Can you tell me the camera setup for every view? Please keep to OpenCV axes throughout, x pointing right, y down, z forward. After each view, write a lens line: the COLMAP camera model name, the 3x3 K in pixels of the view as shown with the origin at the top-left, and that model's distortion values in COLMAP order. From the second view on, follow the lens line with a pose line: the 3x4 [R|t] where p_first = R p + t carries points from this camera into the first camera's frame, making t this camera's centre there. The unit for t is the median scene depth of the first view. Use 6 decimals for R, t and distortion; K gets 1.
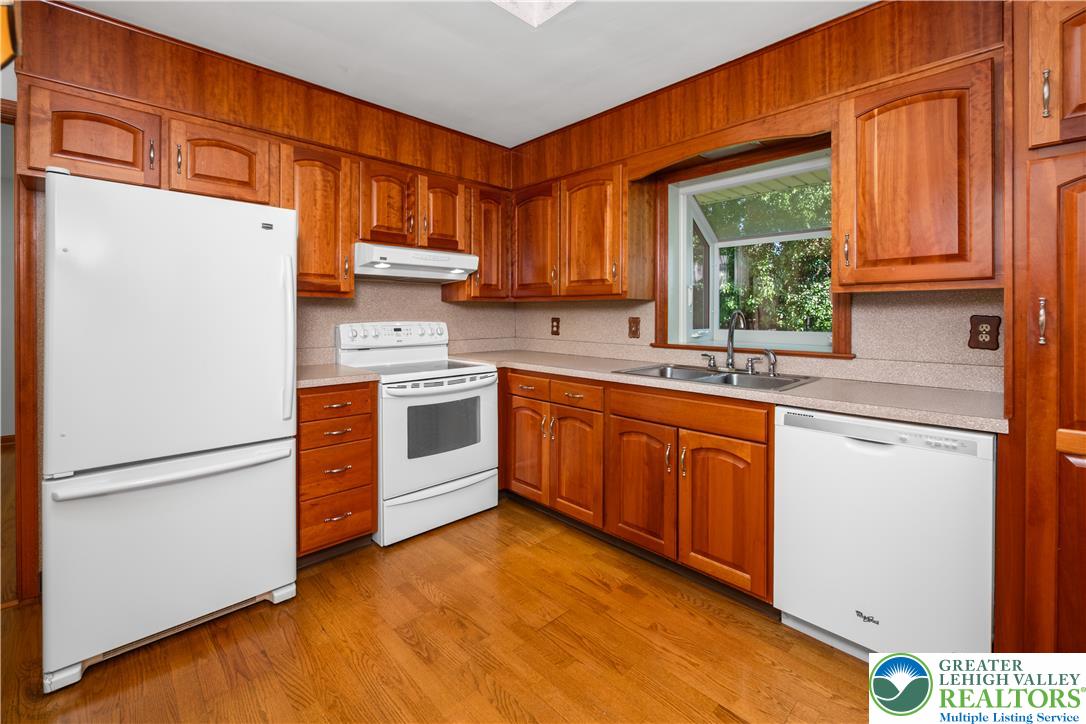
lens RADIAL K [[462.6, 0, 539.5], [0, 462.6, 316.1], [0, 0, 1]] dist [-0.000966, -0.000120]
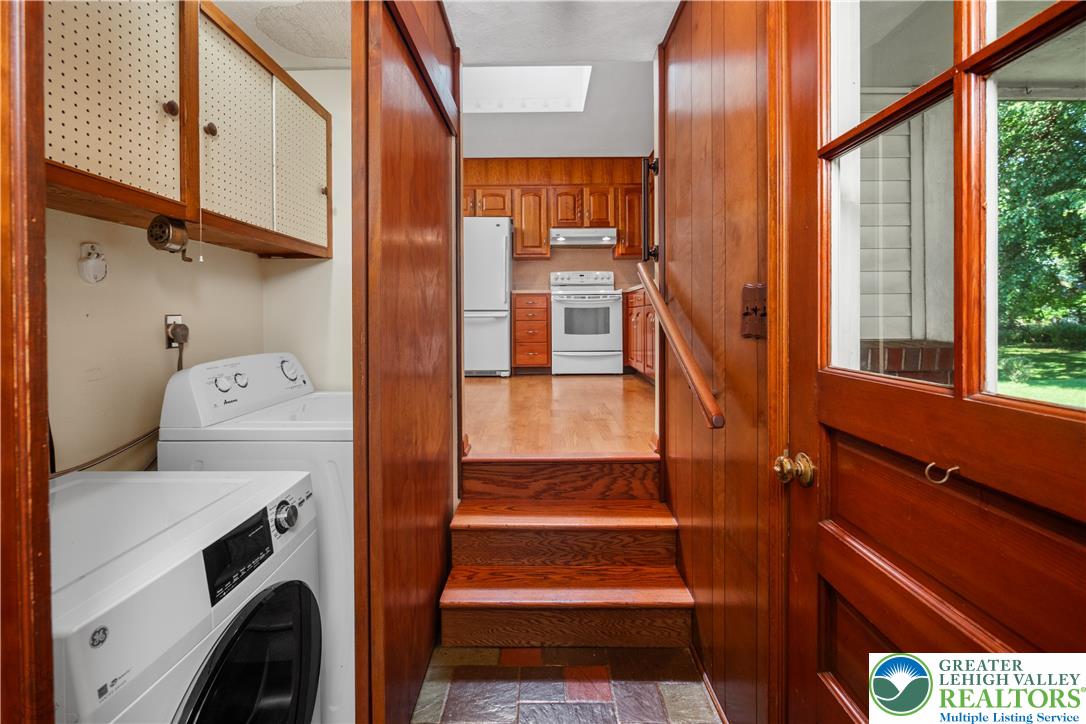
lens RADIAL K [[462.6, 0, 539.5], [0, 462.6, 316.1], [0, 0, 1]] dist [-0.000966, -0.000120]
pose [[0.727438, -0.006798, -0.686140, 0.895109], [0.005877, 0.999976, -0.003676, 0.214269], [0.686148, -0.001359, 0.727461, -0.467893]]
